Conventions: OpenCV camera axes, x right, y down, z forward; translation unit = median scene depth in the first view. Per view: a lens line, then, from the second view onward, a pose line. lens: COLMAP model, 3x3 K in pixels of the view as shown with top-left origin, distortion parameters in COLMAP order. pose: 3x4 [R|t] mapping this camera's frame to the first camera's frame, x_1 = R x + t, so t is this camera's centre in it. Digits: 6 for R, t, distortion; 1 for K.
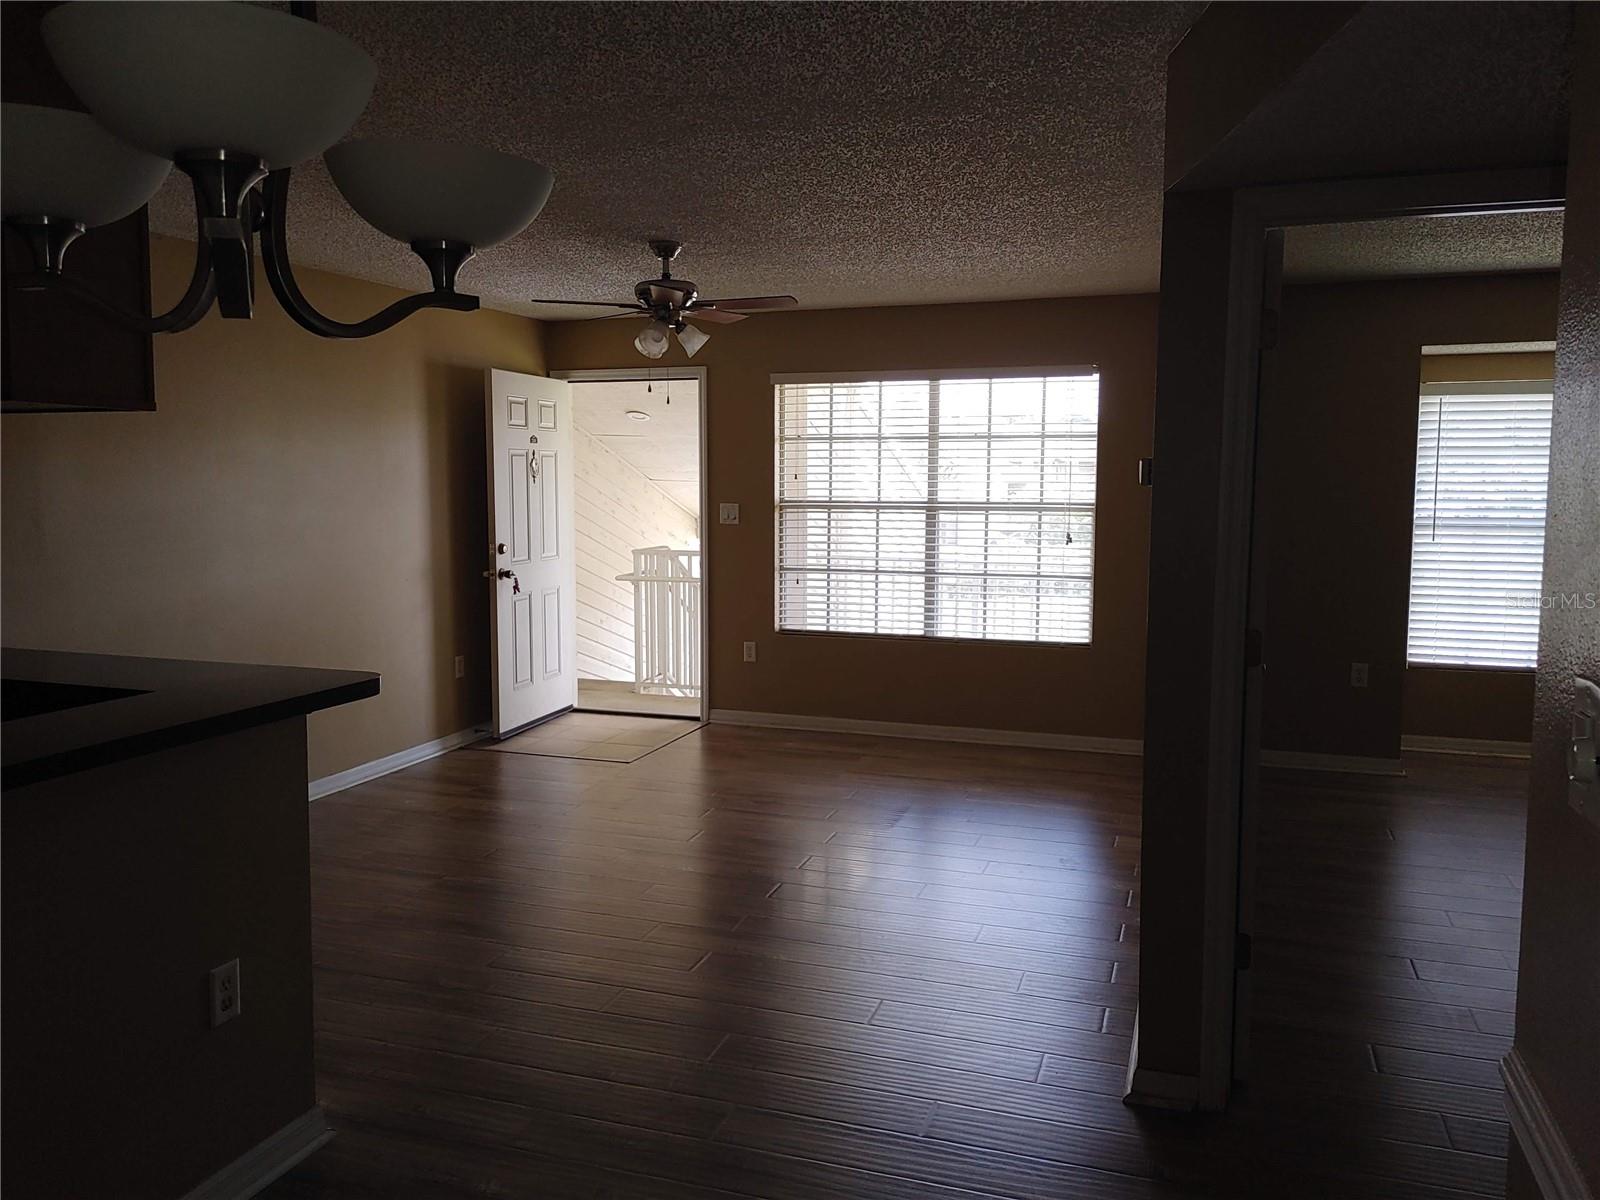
lens RADIAL K [[1198.5, 0, 790.9], [0, 1198.5, 595.4], [0, 0, 1]] dist [0.007516, 0.002815]
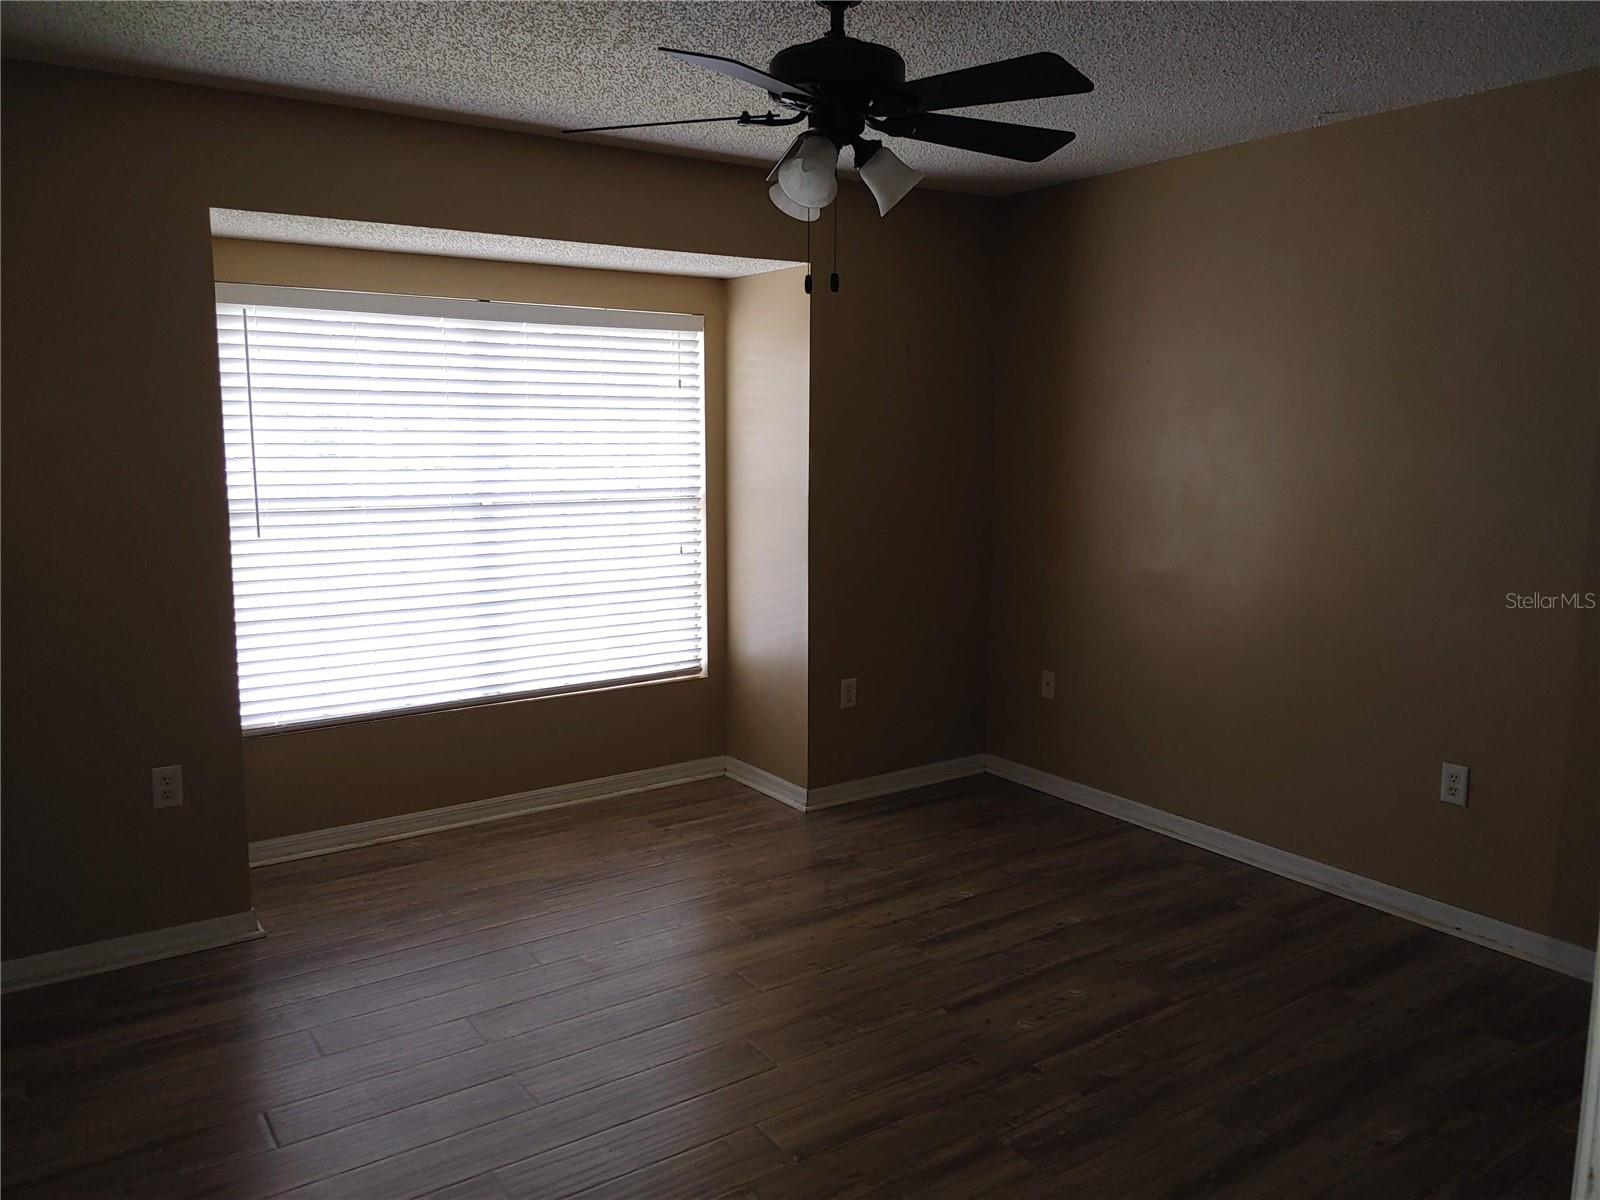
lens RADIAL K [[1198.5, 0, 792.4], [0, 1198.5, 603.0], [0, 0, 1]] dist [0.007516, 0.002815]
pose [[0.608358, -0.119849, 0.784561, 0.199585], [0.056611, 0.992567, 0.107727, -0.062451], [-0.791641, -0.021122, 0.610621, 0.382958]]
